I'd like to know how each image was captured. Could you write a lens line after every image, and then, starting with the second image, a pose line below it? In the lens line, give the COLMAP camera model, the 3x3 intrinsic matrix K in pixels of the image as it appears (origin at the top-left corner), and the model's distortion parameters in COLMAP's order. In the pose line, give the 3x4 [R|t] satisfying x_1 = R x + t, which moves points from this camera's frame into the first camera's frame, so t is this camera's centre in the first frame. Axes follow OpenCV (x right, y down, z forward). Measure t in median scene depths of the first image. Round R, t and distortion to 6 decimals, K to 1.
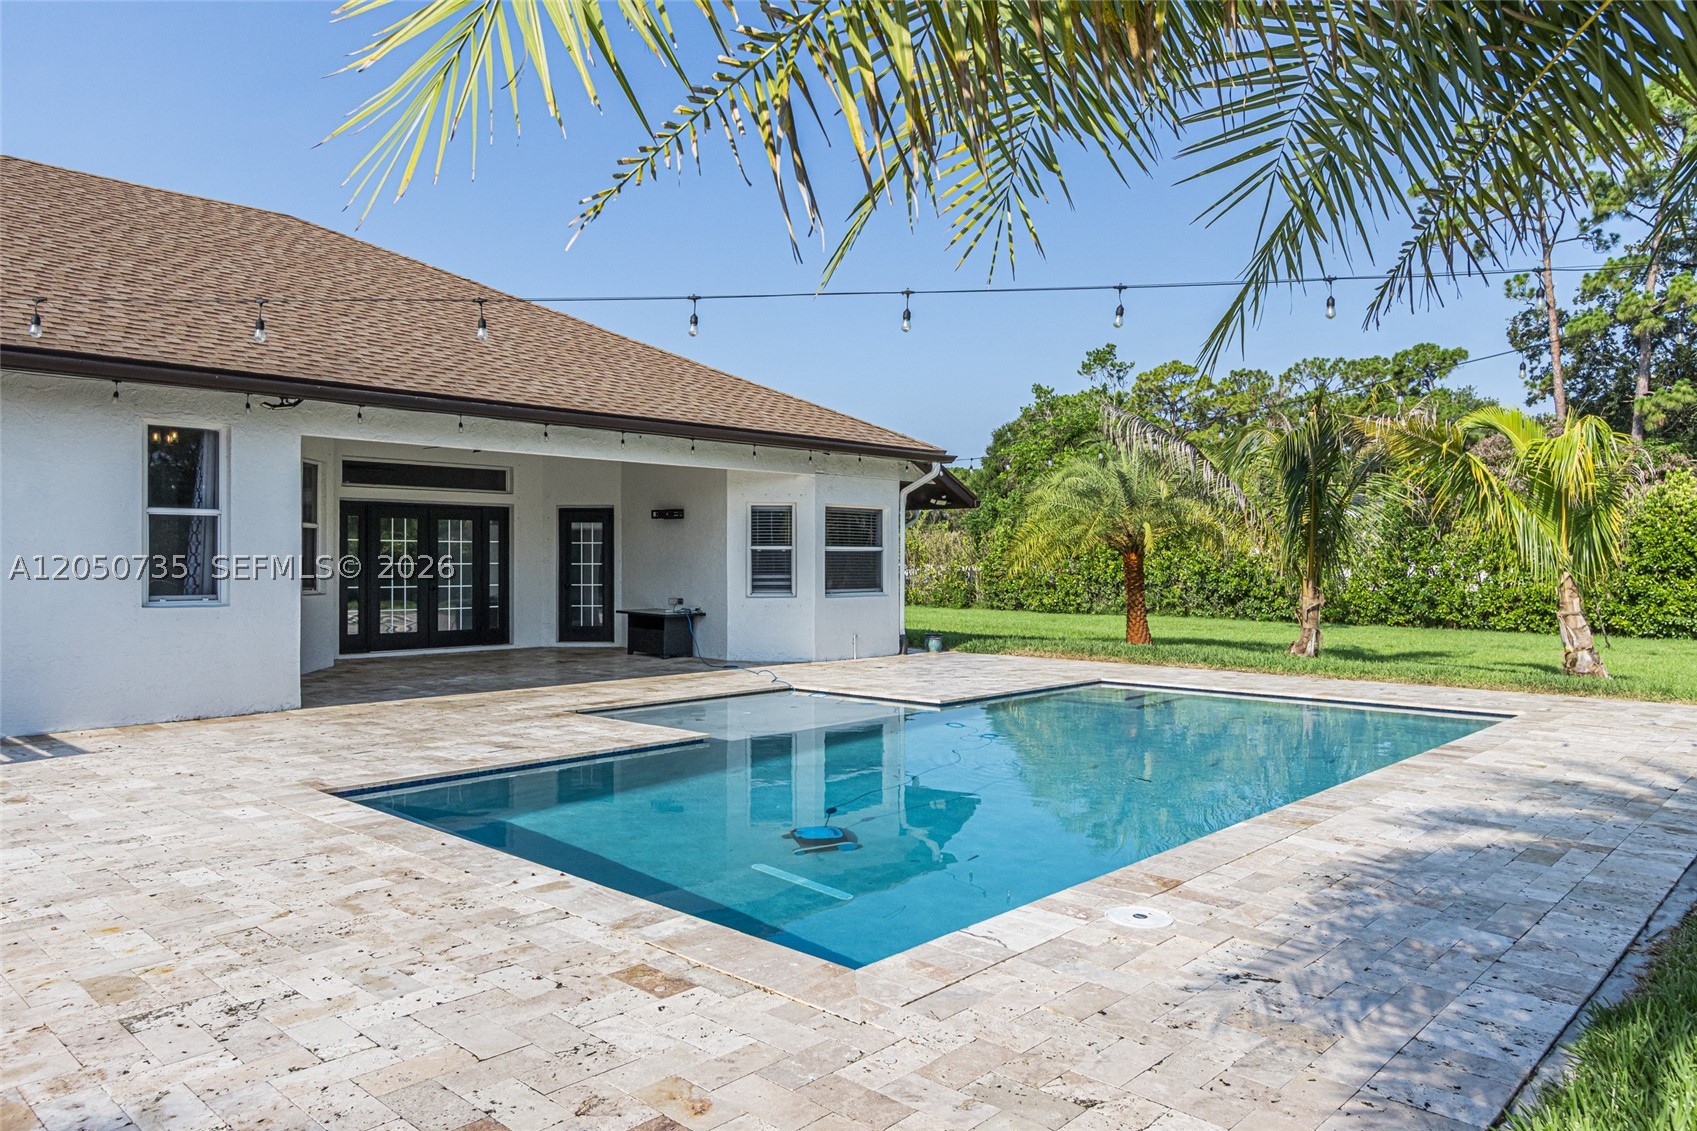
lens RADIAL K [[1139.1, 0, 848.5], [0, 1139.1, 565.5], [0, 0, 1]] dist [0.000545, 0.003933]
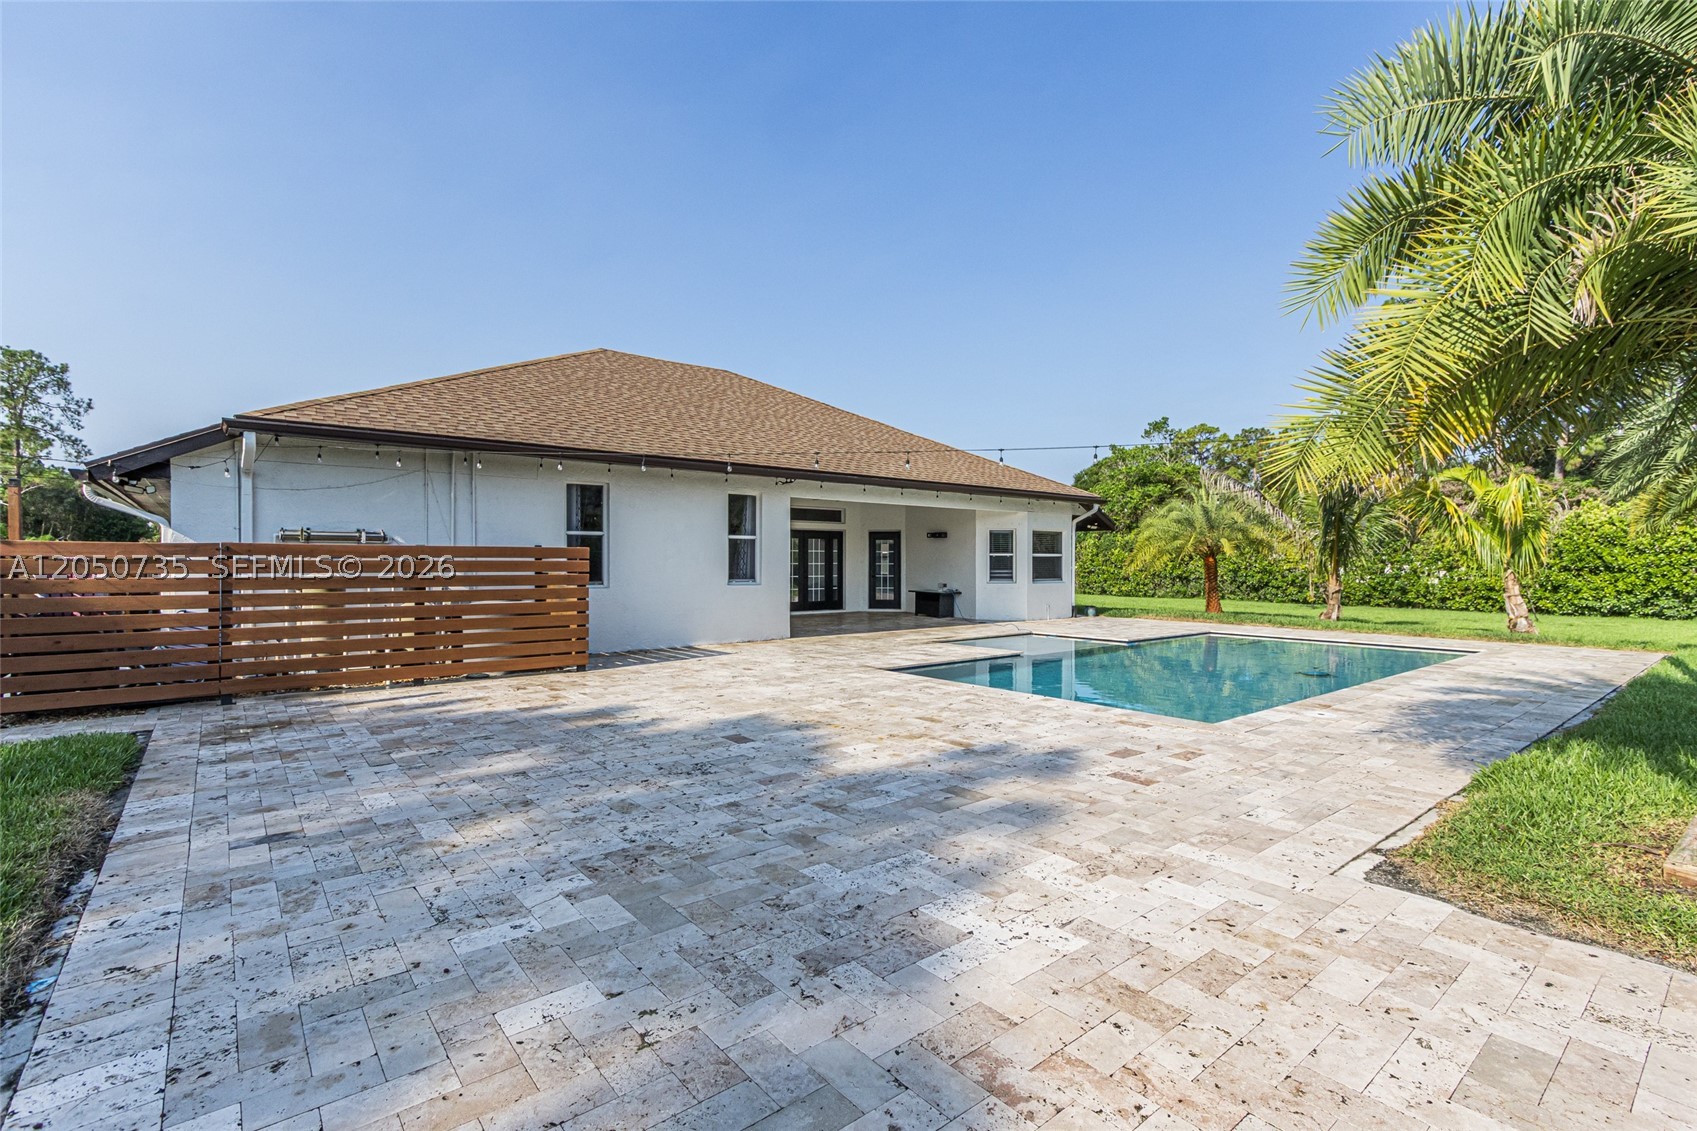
lens RADIAL K [[774.7, 0, 848.5], [0, 774.7, 565.5], [0, 0, 1]] dist [0.002320, -0.000148]
pose [[0.990730, 0.001533, -0.135837, -0.134351], [-0.001472, 0.999999, 0.000552, 0.000697], [0.135837, -0.000347, 0.990731, -0.195062]]
